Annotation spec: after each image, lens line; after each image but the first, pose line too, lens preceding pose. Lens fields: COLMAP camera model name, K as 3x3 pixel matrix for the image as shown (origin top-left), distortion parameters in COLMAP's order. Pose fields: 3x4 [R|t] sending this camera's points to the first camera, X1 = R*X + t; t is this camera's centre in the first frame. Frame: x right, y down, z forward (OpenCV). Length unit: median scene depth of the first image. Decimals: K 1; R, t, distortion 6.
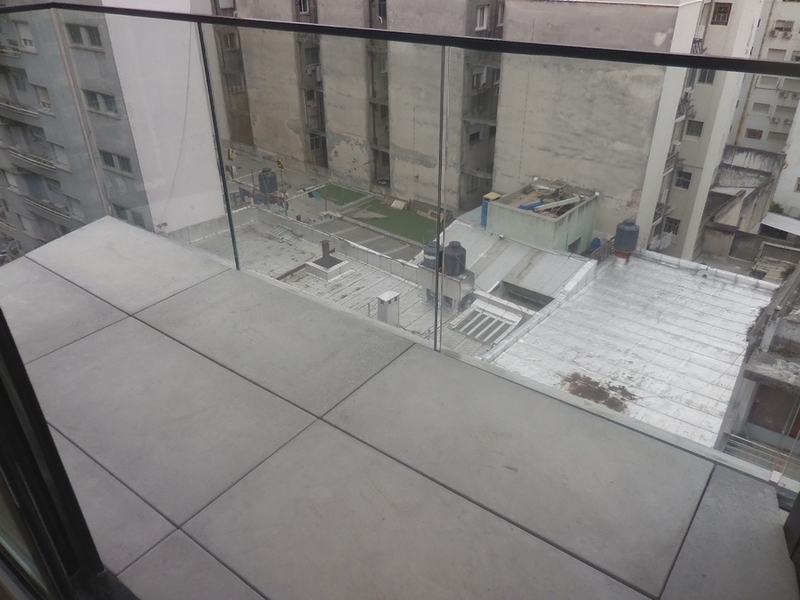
lens RADIAL K [[599.4, 0, 400.6], [0, 599.4, 298.8], [0, 0, 1]] dist [-0.006303, 0.004659]
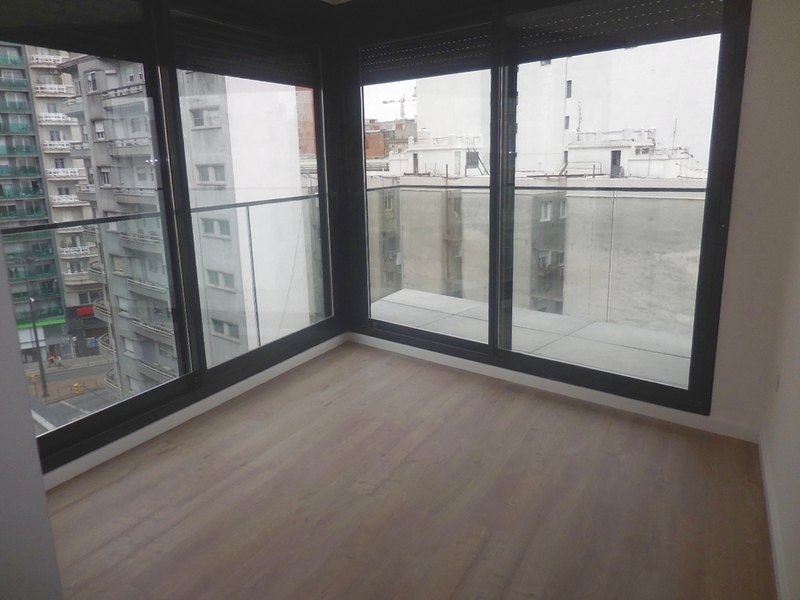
lens RADIAL K [[599.4, 0, 398.7], [0, 599.4, 301.9], [0, 0, 1]] dist [-0.006303, 0.004659]
pose [[0.996087, 0.004572, -0.088259, -0.045158], [-0.030201, 0.956151, -0.291313, 0.044275], [0.083057, 0.292839, 0.952548, -0.077765]]
